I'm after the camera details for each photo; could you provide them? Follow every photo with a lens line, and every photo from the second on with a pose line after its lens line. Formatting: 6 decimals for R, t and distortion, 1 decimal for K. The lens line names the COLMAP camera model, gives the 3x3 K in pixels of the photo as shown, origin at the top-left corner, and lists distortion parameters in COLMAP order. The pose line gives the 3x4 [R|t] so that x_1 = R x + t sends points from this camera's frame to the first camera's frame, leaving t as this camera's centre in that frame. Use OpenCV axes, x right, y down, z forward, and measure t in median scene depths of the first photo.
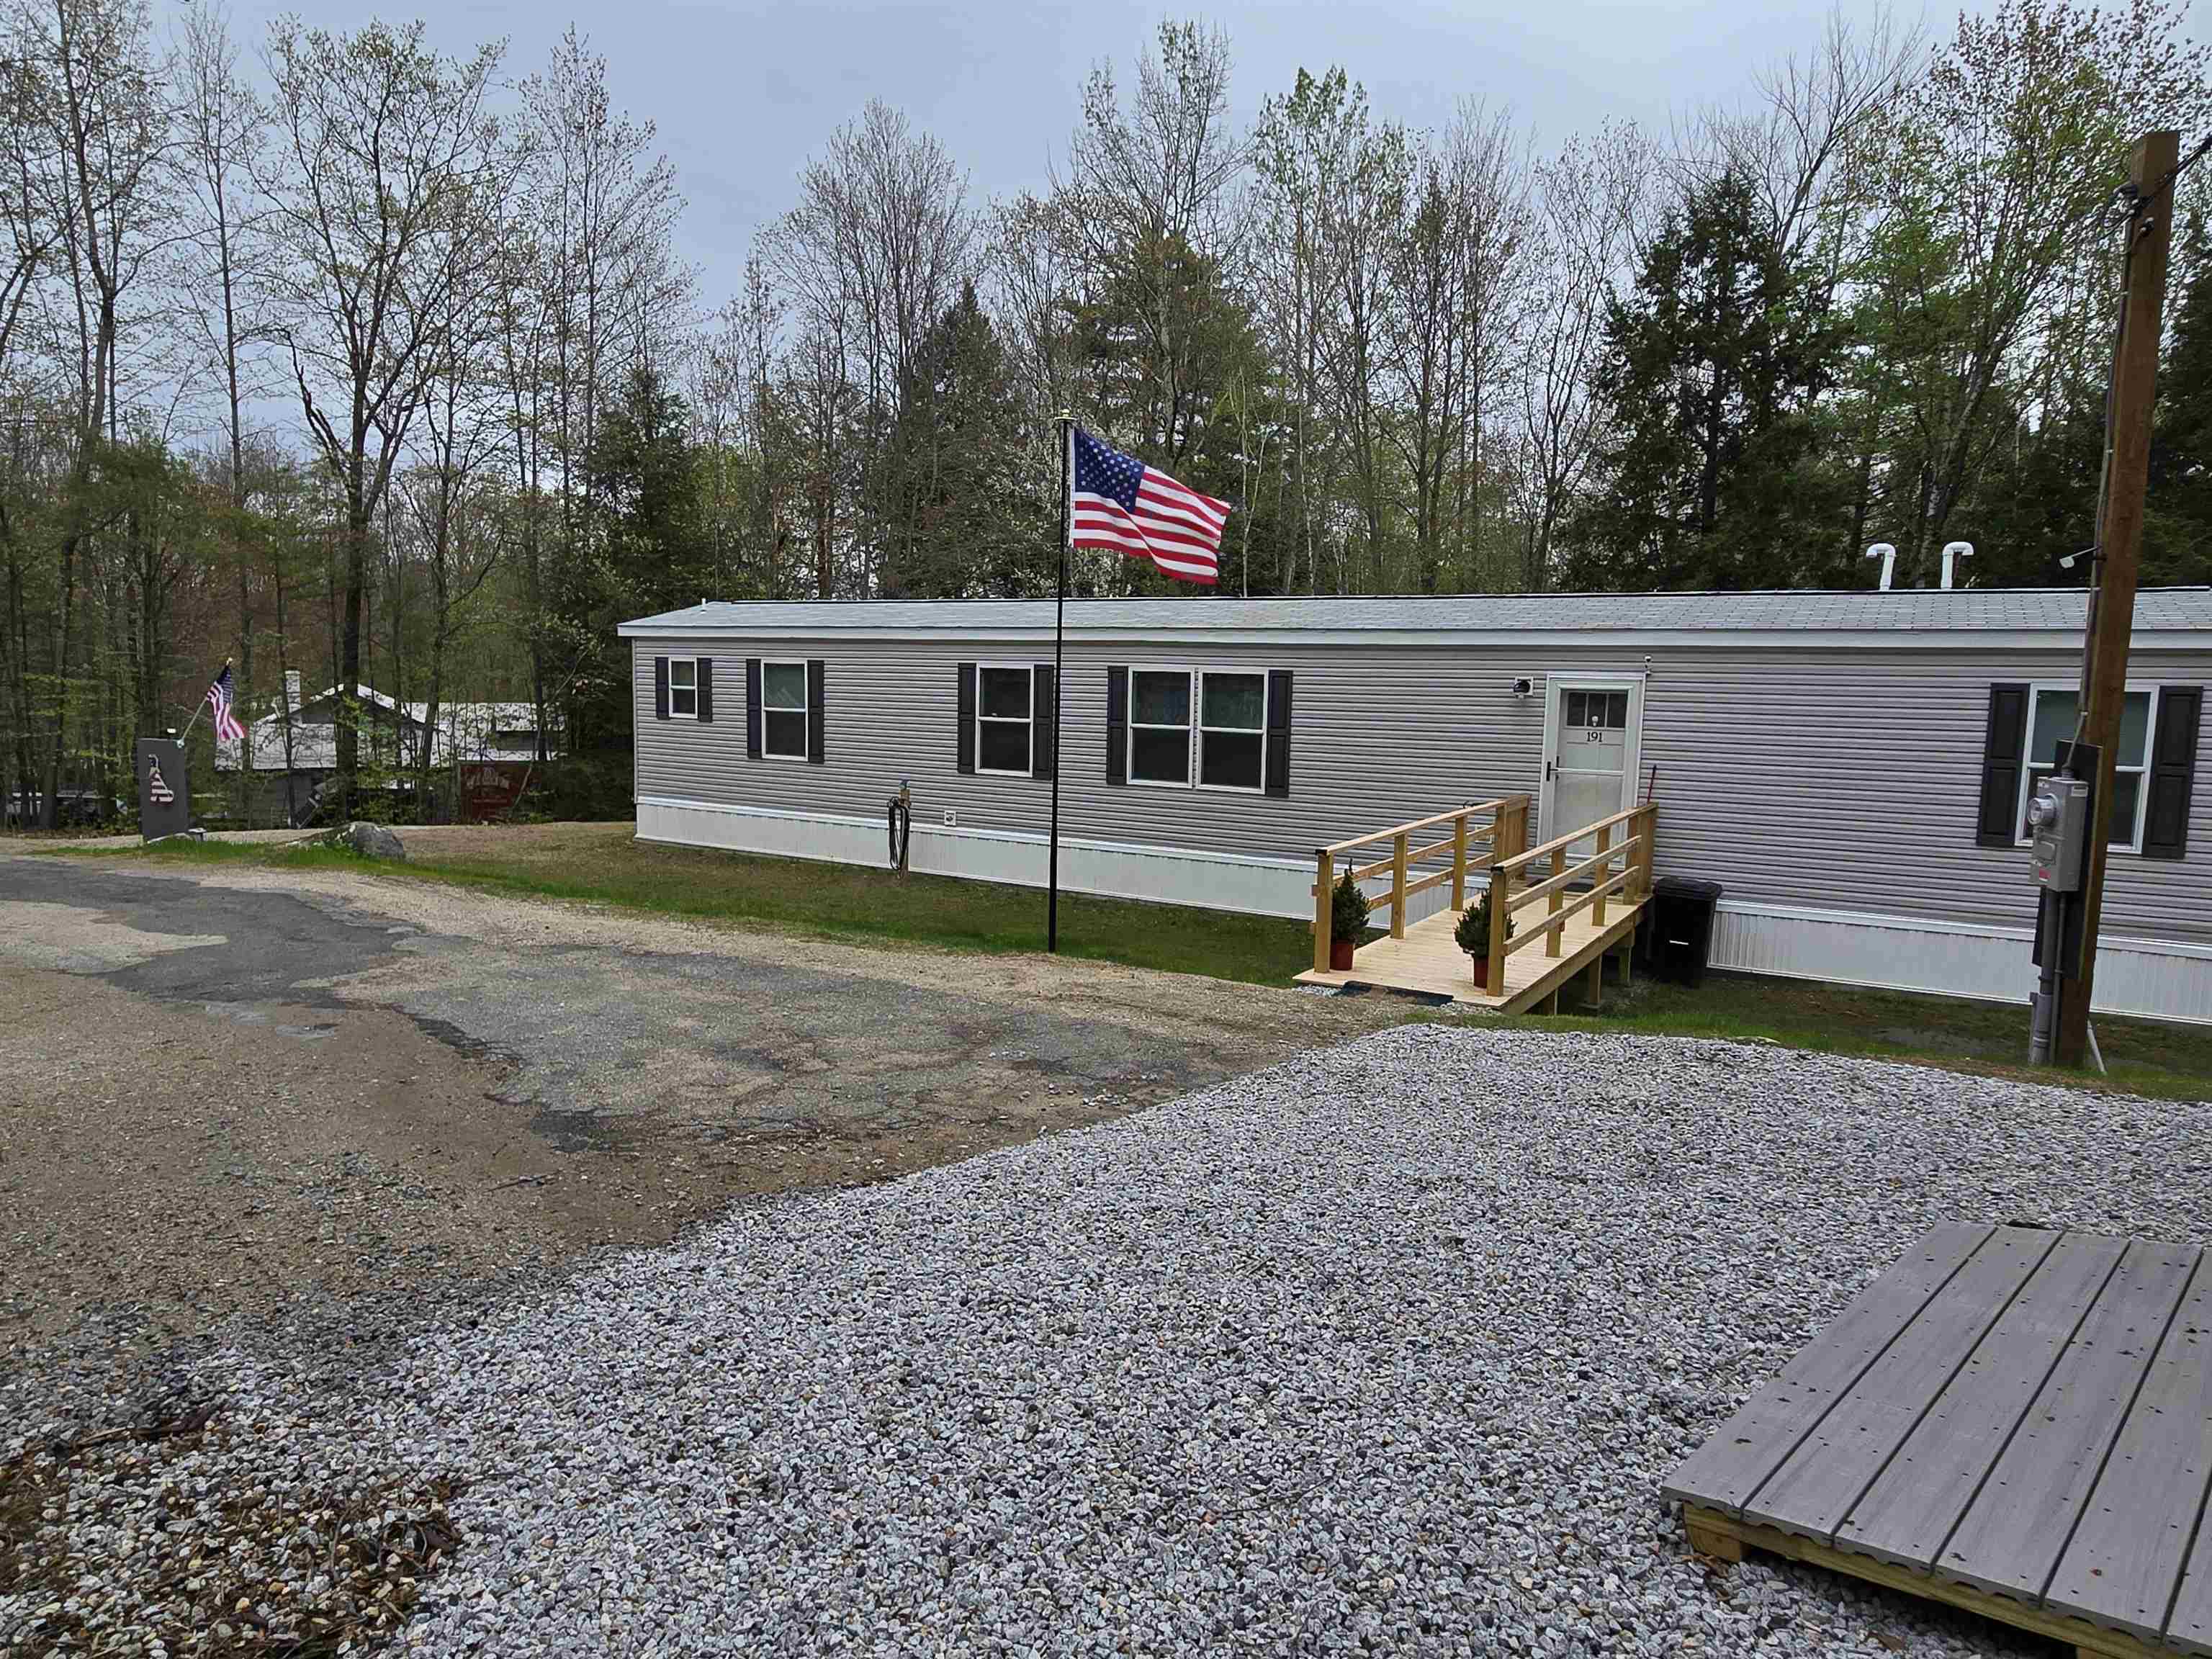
lens RADIAL K [[1358.5, 0, 1110.1], [0, 1358.5, 851.0], [0, 0, 1]] dist [-0.004562, 0.001624]
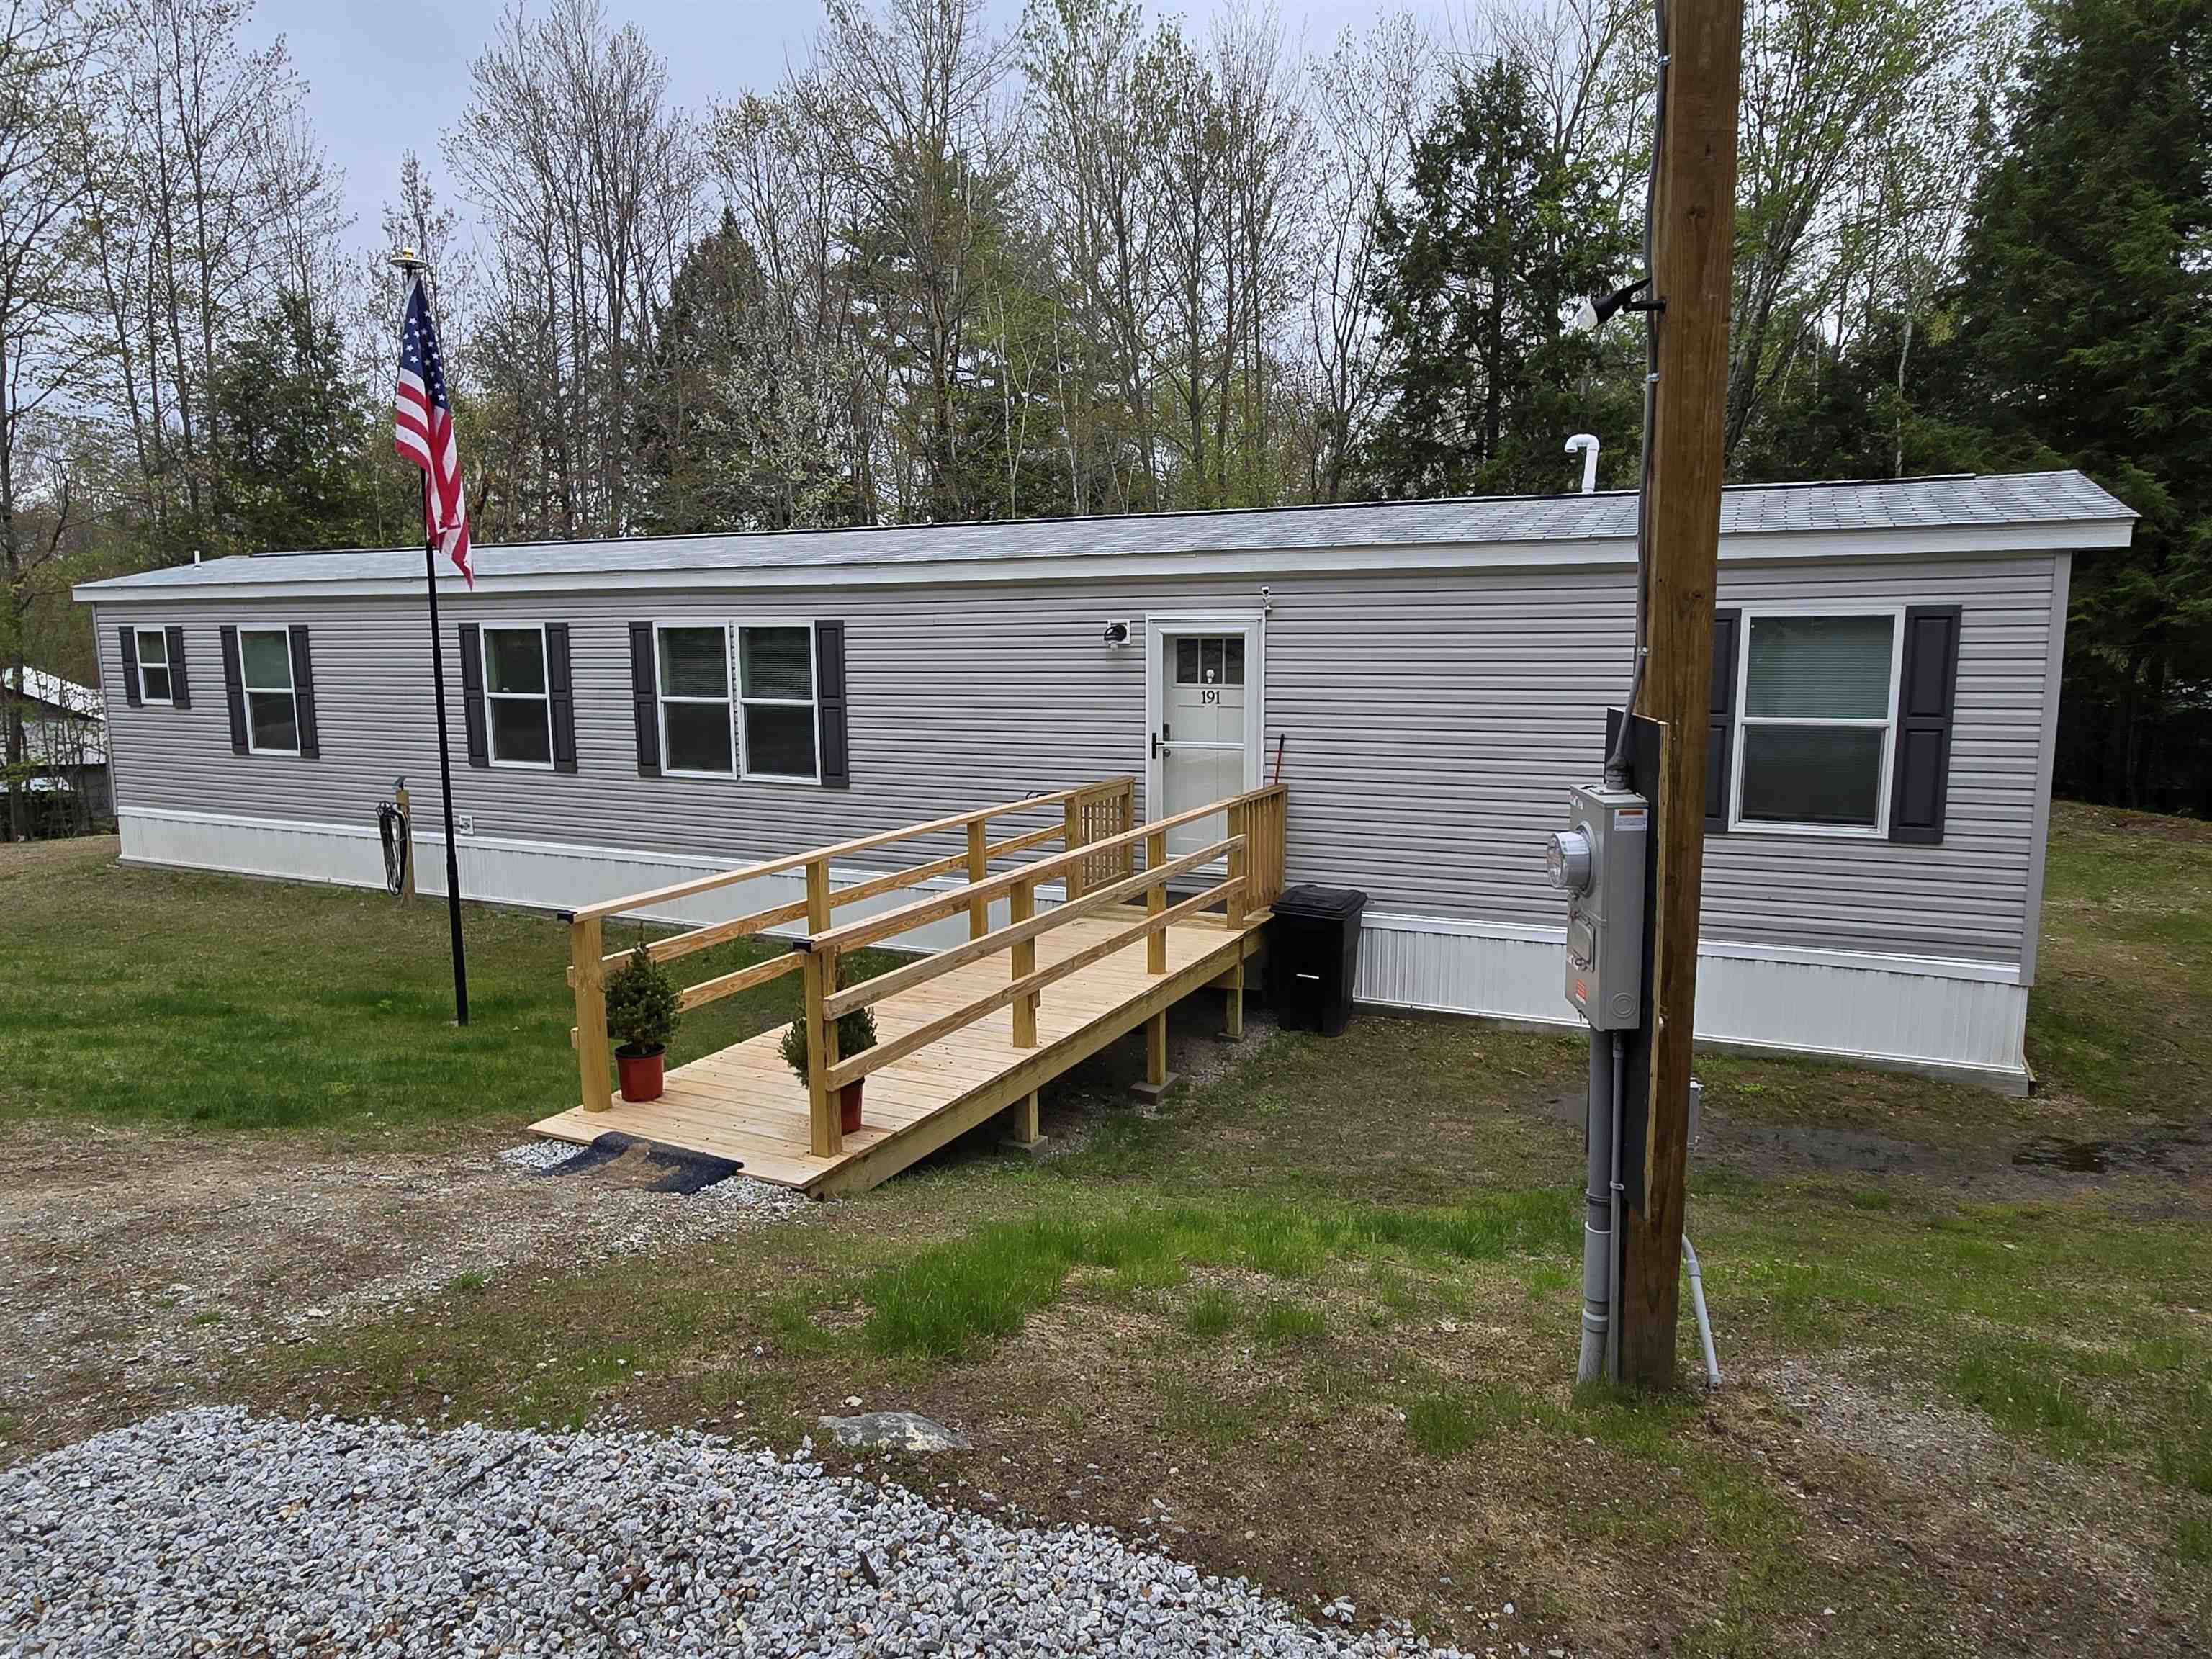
lens RADIAL K [[1358.5, 0, 1110.1], [0, 1358.5, 851.0], [0, 0, 1]] dist [-0.004562, 0.001624]
pose [[0.995205, -0.042026, 0.088319, 0.163593], [0.039365, 0.998723, 0.031660, -0.018008], [-0.089537, -0.028032, 0.995589, 0.182130]]
